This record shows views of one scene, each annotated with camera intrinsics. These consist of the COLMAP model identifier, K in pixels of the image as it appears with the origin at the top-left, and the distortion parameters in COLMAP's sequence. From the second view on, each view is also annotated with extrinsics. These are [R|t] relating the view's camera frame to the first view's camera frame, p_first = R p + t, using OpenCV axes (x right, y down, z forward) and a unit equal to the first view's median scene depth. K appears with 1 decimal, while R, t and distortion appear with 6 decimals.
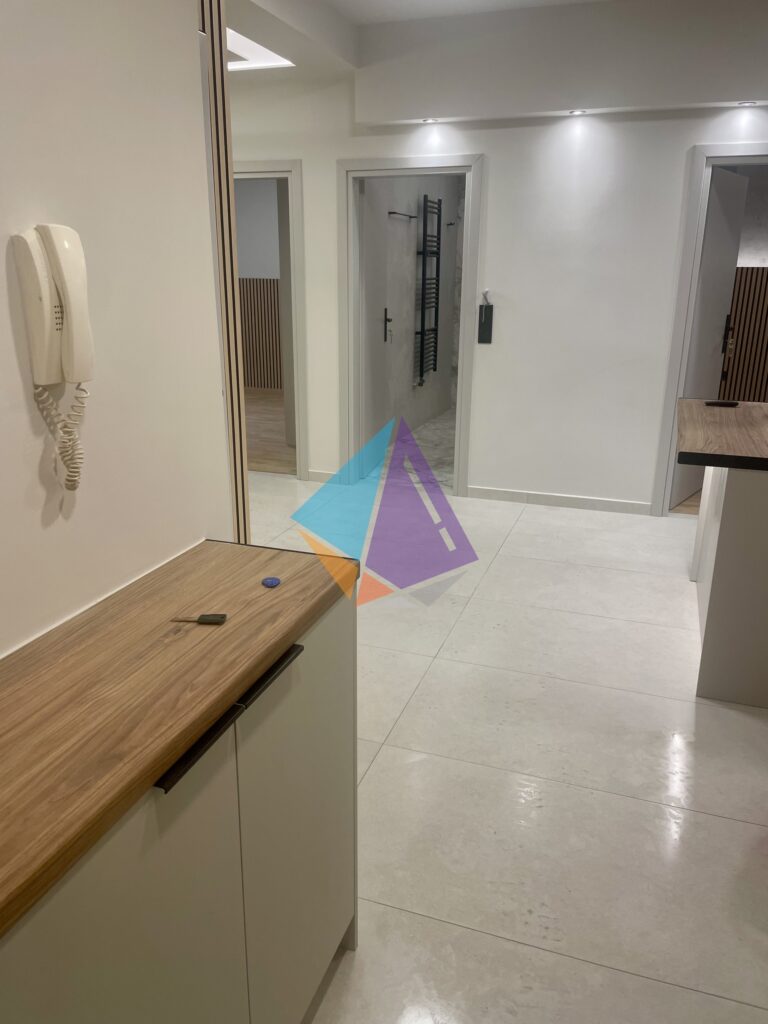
lens RADIAL K [[779.2, 0, 384.0], [0, 779.2, 512.0], [0, 0, 1]] dist [0.107535, -0.142775]
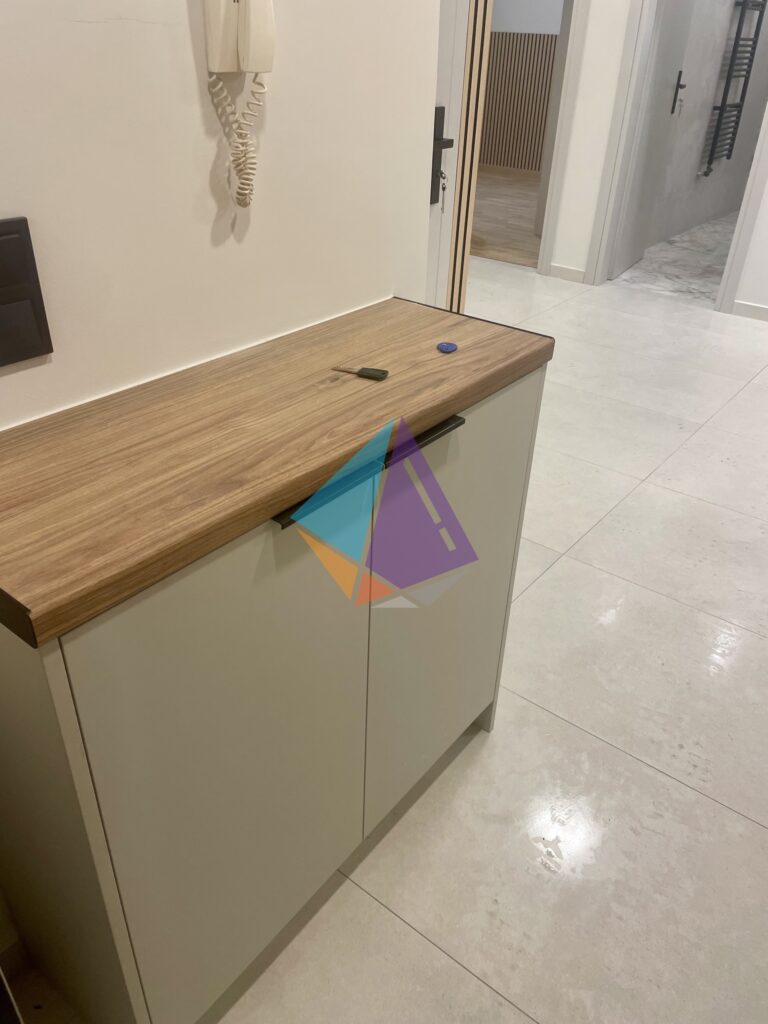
lens RADIAL K [[779.2, 0, 384.0], [0, 779.2, 512.0], [0, 0, 1]] dist [0.107535, -0.142775]
pose [[0.946171, 0.189074, -0.262700, 0.066008], [-0.120859, 0.959318, 0.255152, 0.055892], [0.300256, -0.209668, 0.930530, 0.110927]]
